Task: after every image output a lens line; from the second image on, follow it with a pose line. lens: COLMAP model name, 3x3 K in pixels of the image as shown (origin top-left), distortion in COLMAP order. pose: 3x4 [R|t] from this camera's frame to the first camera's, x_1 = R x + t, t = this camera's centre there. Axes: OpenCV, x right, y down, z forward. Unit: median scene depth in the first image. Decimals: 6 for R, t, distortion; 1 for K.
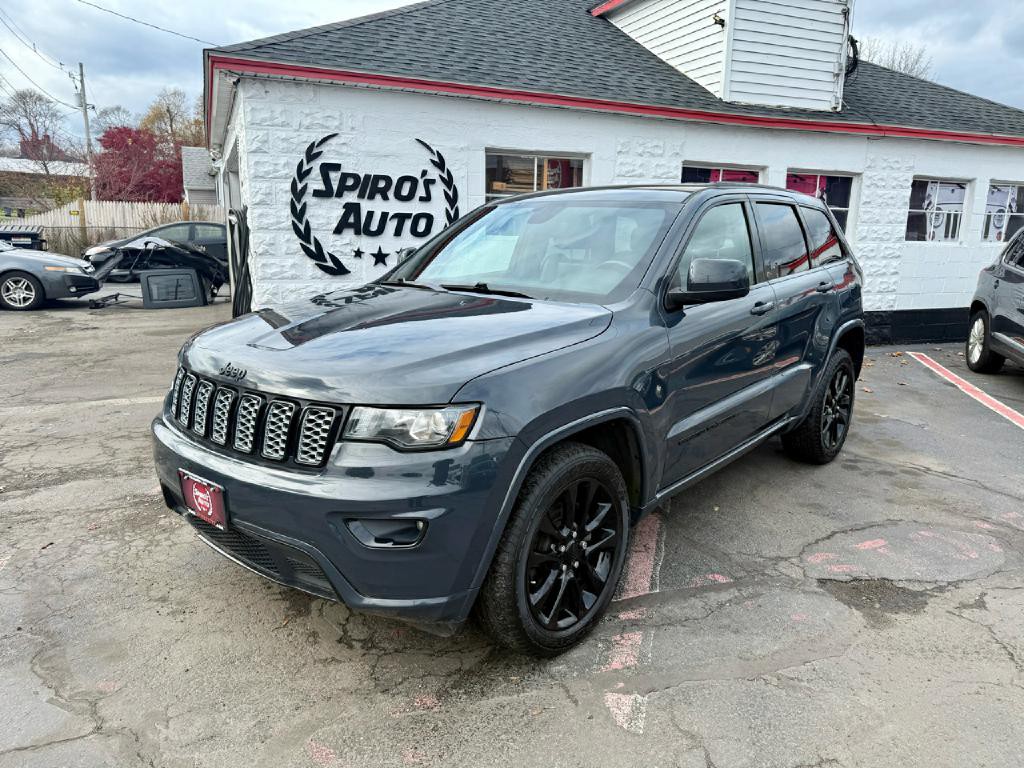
lens RADIAL K [[721.0, 0, 509.3], [0, 721.0, 383.3], [0, 0, 1]] dist [0.036149, -0.044997]
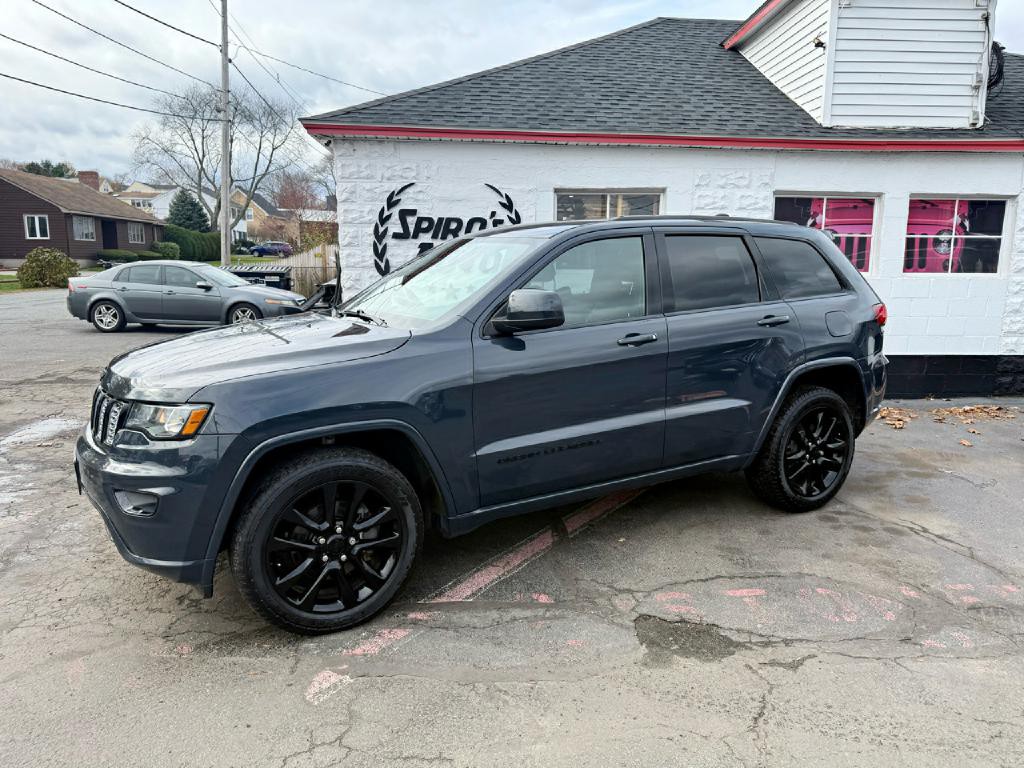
lens RADIAL K [[716.8, 0, 514.4], [0, 716.8, 384.8], [0, 0, 1]] dist [0.050389, -0.057311]
pose [[0.944441, 0.043062, -0.325847, 0.285850], [-0.058140, 0.997635, -0.036674, 0.003023], [0.323497, 0.053581, 0.944711, 0.003243]]
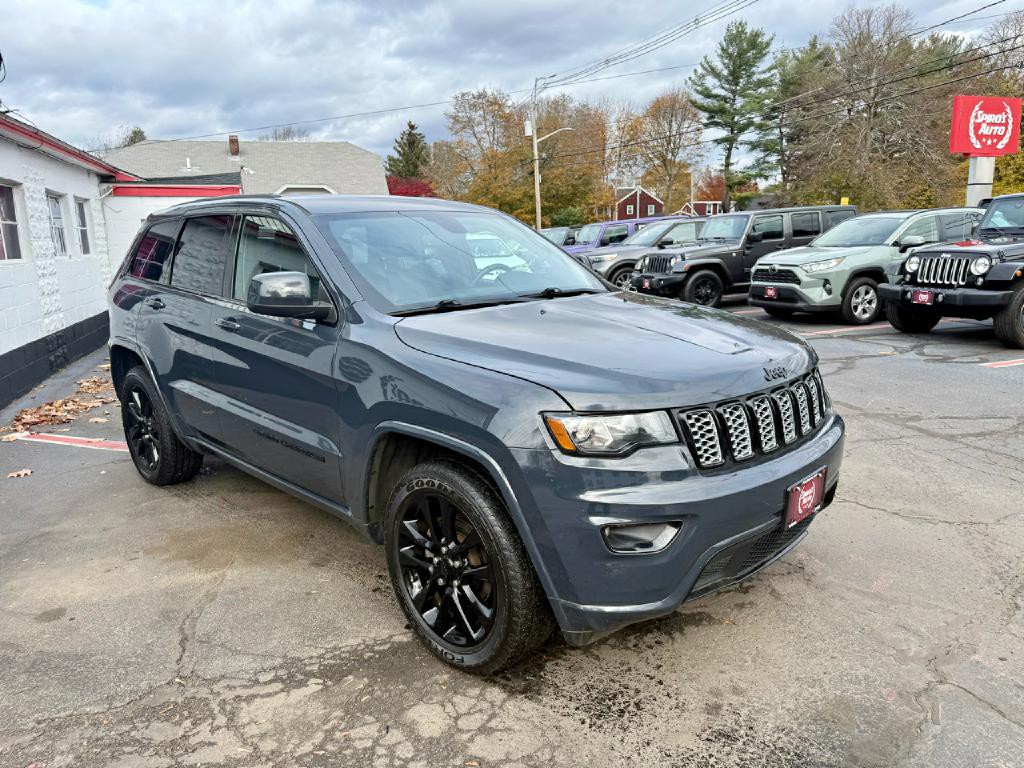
lens RADIAL K [[719.8, 0, 511.4], [0, 719.8, 388.6], [0, 0, 1]] dist [0.041834, -0.051904]
pose [[0.077107, -0.221534, 0.972099, -0.543056], [0.237639, 0.950986, 0.197872, -0.109762], [-0.968288, 0.215752, 0.125973, 0.477016]]
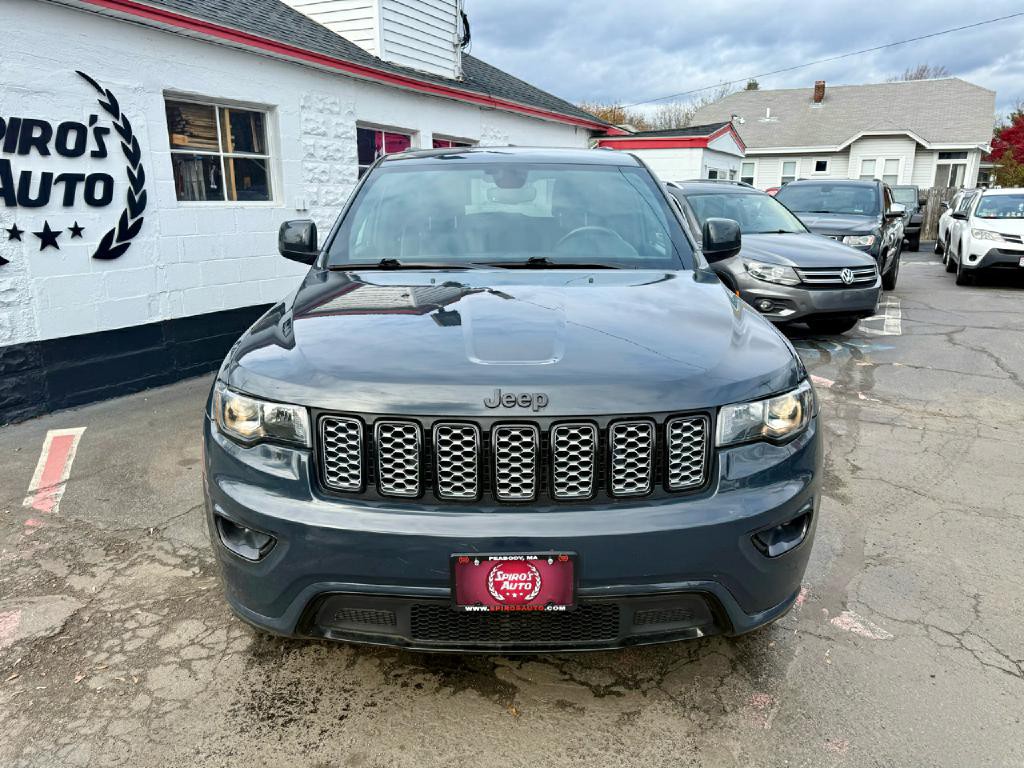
lens RADIAL K [[719.8, 0, 511.4], [0, 719.8, 388.6], [0, 0, 1]] dist [0.041834, -0.051904]
pose [[0.754467, -0.181650, 0.630700, -0.322421], [0.147222, 0.983289, 0.107088, -0.040054], [-0.639614, 0.012059, 0.768602, 0.174202]]
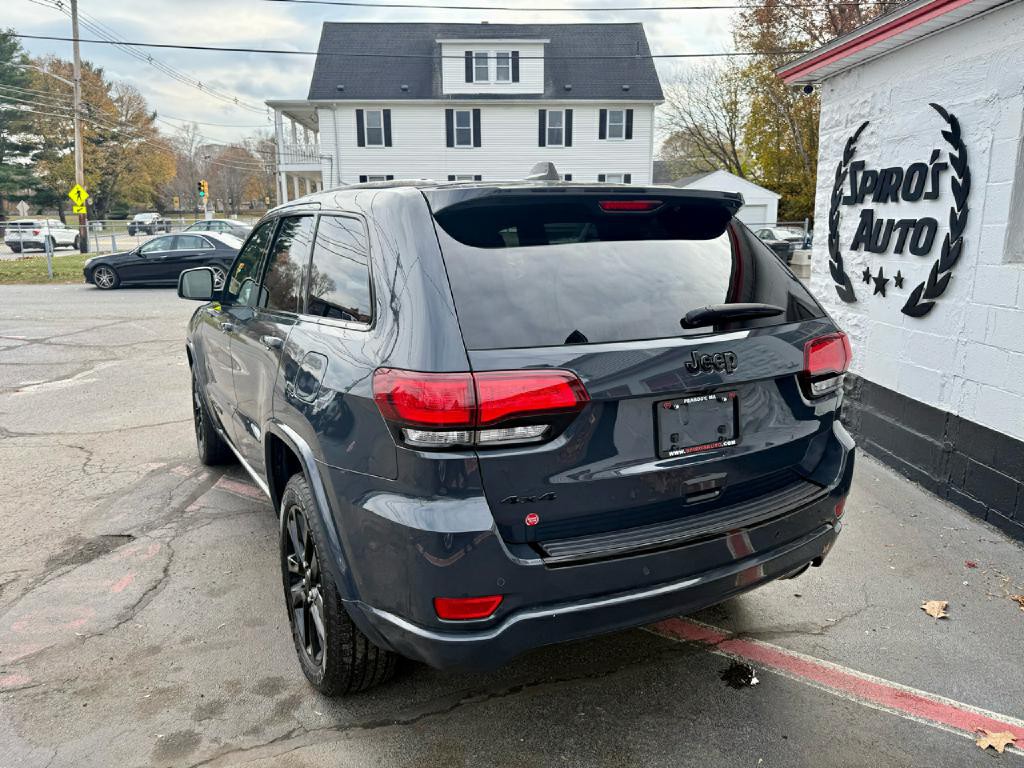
lens RADIAL K [[730.9, 0, 503.8], [0, 730.9, 370.1], [0, 0, 1]] dist [0.005811, -0.004909]
pose [[-0.349591, 0.162692, -0.922669, 0.645785], [-0.192734, 0.951257, 0.240758, -0.202048], [0.916864, 0.261996, -0.301194, 0.930849]]
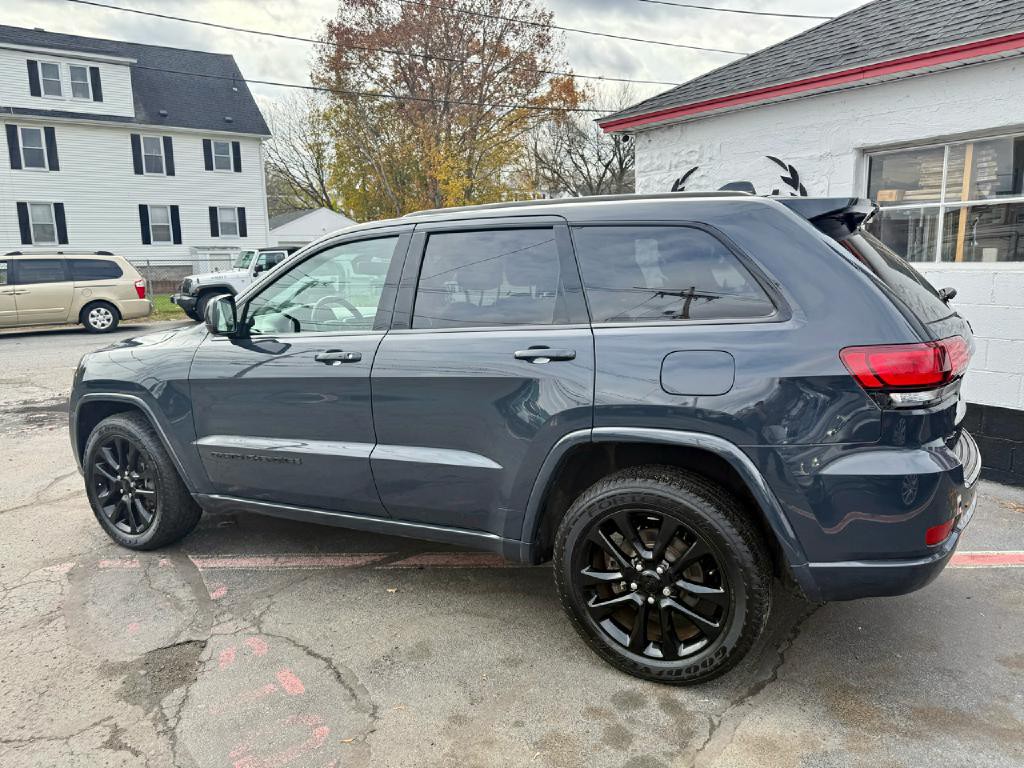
lens RADIAL K [[721.0, 0, 509.3], [0, 721.0, 383.3], [0, 0, 1]] dist [0.036149, -0.044997]
pose [[0.213800, 0.141903, -0.966516, 0.688456], [-0.178219, 0.978455, 0.104232, -0.111922], [0.960483, 0.149967, 0.234483, 0.557480]]
